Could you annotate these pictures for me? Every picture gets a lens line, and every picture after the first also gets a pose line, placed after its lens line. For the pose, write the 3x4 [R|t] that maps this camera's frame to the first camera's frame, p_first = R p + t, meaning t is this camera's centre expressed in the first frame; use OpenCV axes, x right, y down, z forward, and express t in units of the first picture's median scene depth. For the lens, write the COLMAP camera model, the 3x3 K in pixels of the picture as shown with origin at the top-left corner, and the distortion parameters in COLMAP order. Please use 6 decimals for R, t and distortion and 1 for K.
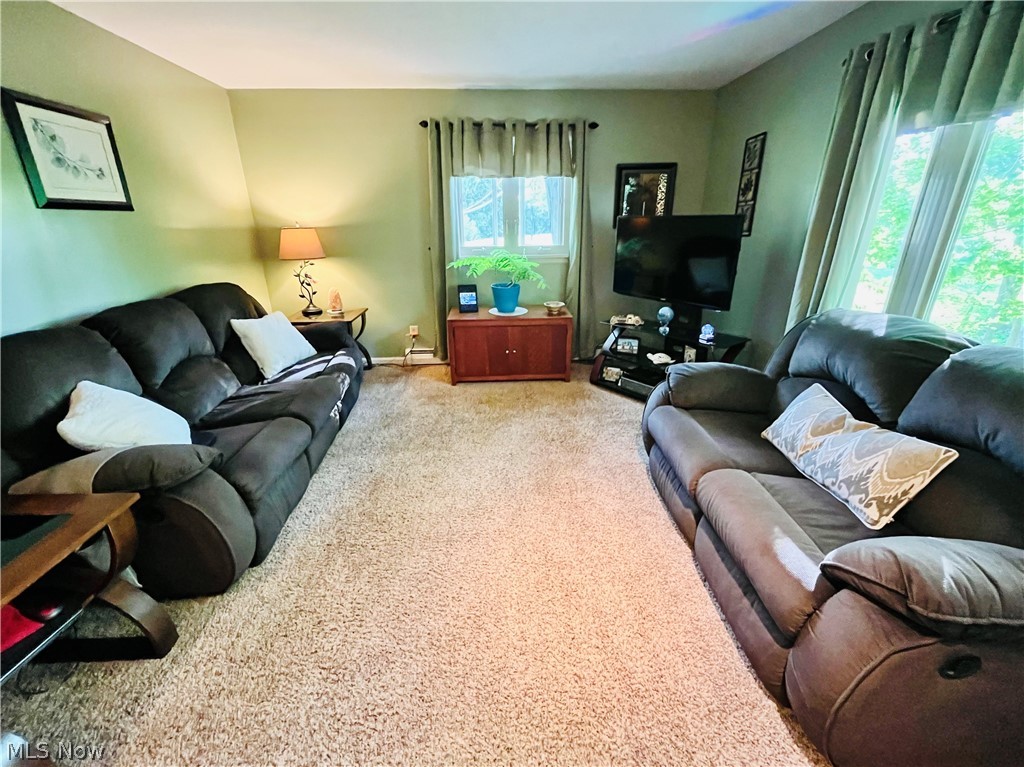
lens RADIAL K [[430.9, 0, 512.0], [0, 430.9, 383.5], [0, 0, 1]] dist [-0.000703, -0.000374]
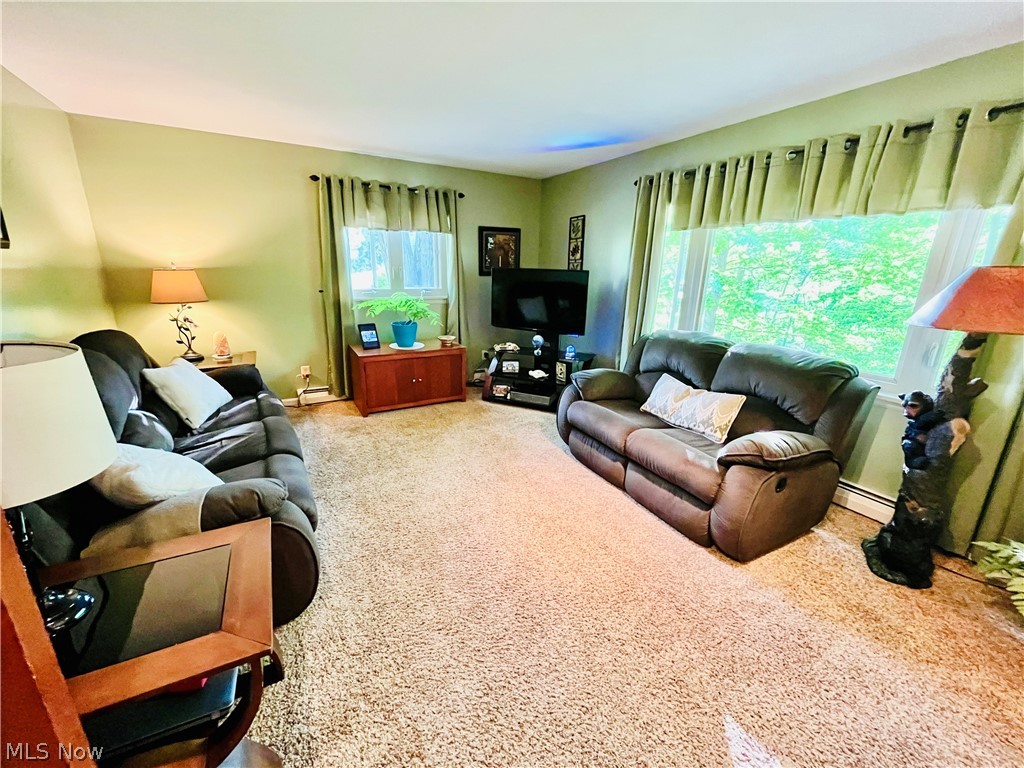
lens RADIAL K [[411.1, 0, 512.0], [0, 411.1, 384.0], [0, 0, 1]] dist [-0.001656, -0.000290]
pose [[0.890283, -0.097199, 0.444913, -0.289667], [0.130614, 0.990412, -0.044989, 0.018677], [-0.436274, 0.098165, 0.894443, -0.087273]]
